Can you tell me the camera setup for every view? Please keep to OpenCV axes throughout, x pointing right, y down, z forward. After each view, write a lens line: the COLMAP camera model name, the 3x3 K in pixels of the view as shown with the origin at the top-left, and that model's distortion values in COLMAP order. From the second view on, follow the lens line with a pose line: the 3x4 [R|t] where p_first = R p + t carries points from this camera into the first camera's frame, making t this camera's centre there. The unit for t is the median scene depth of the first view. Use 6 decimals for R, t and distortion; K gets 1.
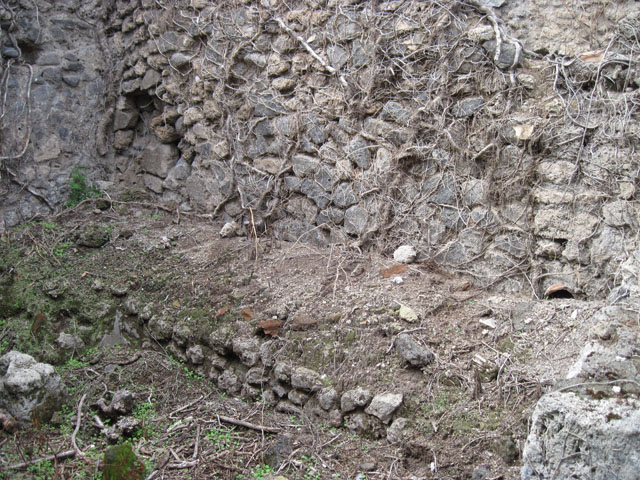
lens RADIAL K [[664.6, 0, 342.3], [0, 664.6, 233.6], [0, 0, 1]] dist [-0.109889, 0.000000]
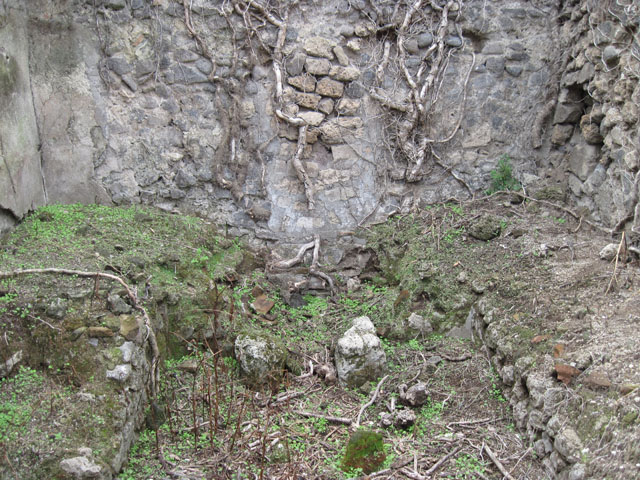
lens RADIAL K [[664.6, 0, 322.7], [0, 664.6, 245.7], [0, 0, 1]] dist [-0.109889, 0.000000]
pose [[0.638361, 0.207459, -0.741253, 0.203908], [-0.168060, 0.977326, 0.128798, -0.055693], [0.751166, 0.042355, 0.658753, 0.137994]]
